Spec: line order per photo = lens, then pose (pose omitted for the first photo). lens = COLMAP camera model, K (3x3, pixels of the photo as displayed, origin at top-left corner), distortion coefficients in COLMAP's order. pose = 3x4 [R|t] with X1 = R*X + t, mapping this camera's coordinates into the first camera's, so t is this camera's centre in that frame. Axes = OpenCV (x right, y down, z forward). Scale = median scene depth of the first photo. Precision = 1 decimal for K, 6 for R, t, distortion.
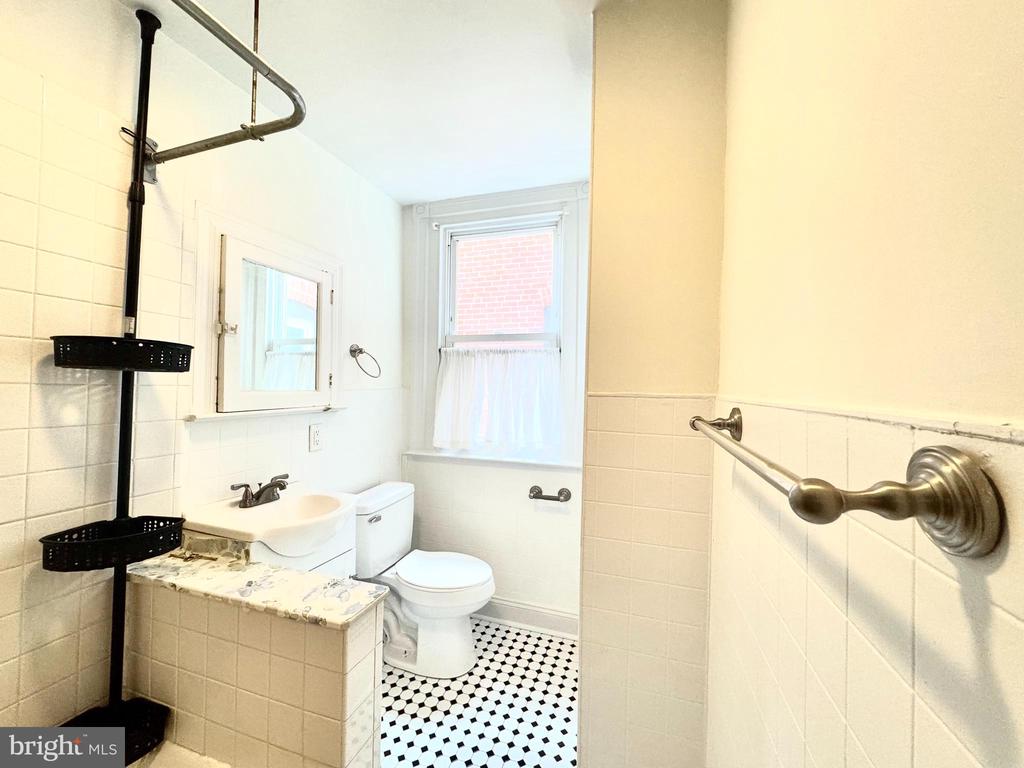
lens RADIAL K [[410.0, 0, 511.3], [0, 410.0, 381.7], [0, 0, 1]] dist [-0.004168, 0.000273]
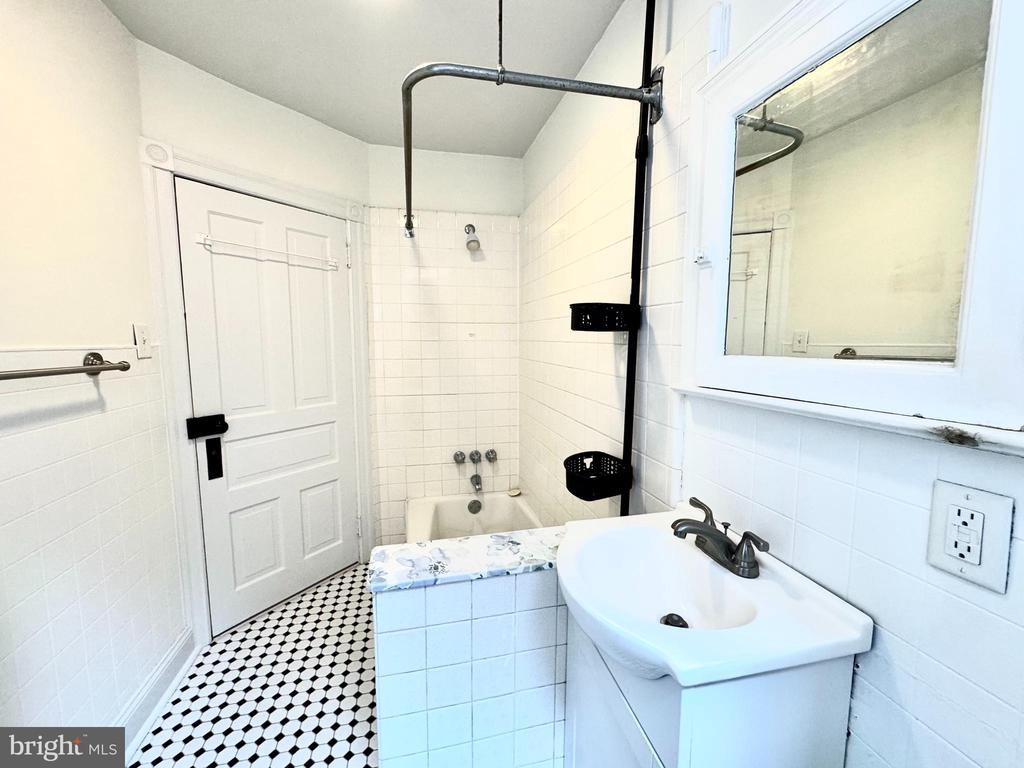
lens RADIAL K [[410.0, 0, 508.5], [0, 410.0, 377.7], [0, 0, 1]] dist [-0.004168, 0.000273]
pose [[-0.850402, 0.032282, -0.525142, -0.115090], [-0.008601, 0.997130, 0.075224, 0.015698], [0.526063, 0.068488, -0.847683, 1.849182]]
